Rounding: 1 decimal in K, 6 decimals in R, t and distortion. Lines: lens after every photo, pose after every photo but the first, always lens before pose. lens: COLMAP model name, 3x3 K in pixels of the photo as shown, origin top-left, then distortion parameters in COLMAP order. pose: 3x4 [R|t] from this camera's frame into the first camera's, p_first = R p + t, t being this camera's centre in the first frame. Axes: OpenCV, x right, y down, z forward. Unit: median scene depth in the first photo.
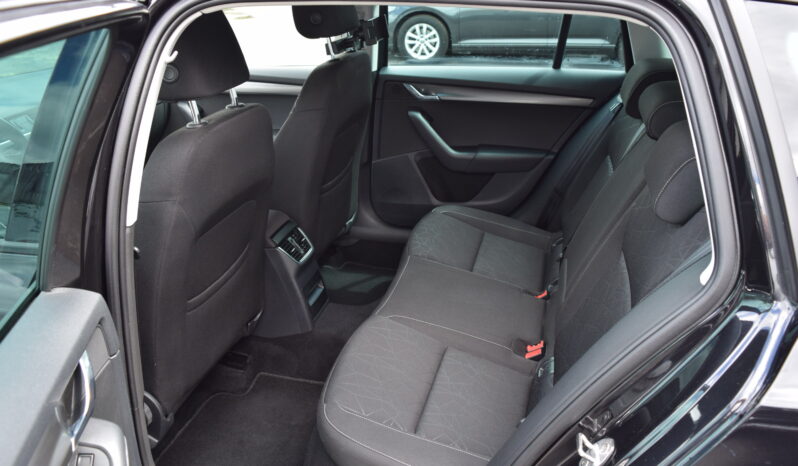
lens RADIAL K [[623.7, 0, 399.0], [0, 623.7, 233.0], [0, 0, 1]] dist [-0.082087, 0.006806]
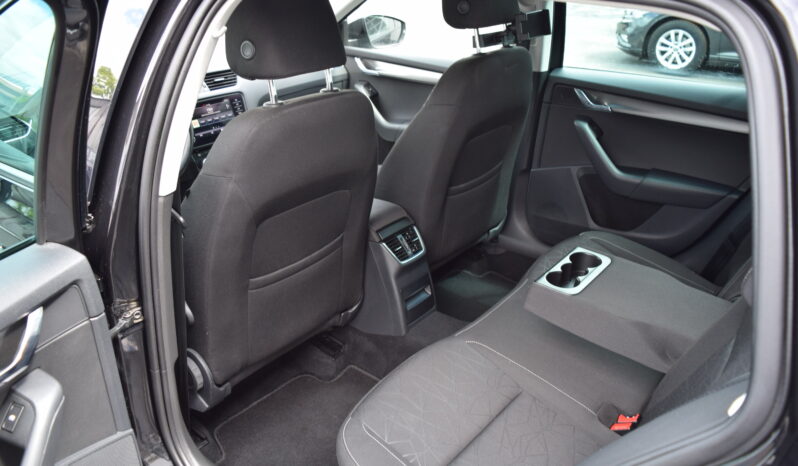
lens RADIAL K [[623.7, 0, 399.0], [0, 623.7, 233.0], [0, 0, 1]] dist [-0.082087, 0.006806]
pose [[0.917213, 0.181939, -0.354427, 0.140505], [-0.178899, 0.982986, 0.041631, -0.030764], [0.355971, 0.025222, 0.934157, 0.093624]]
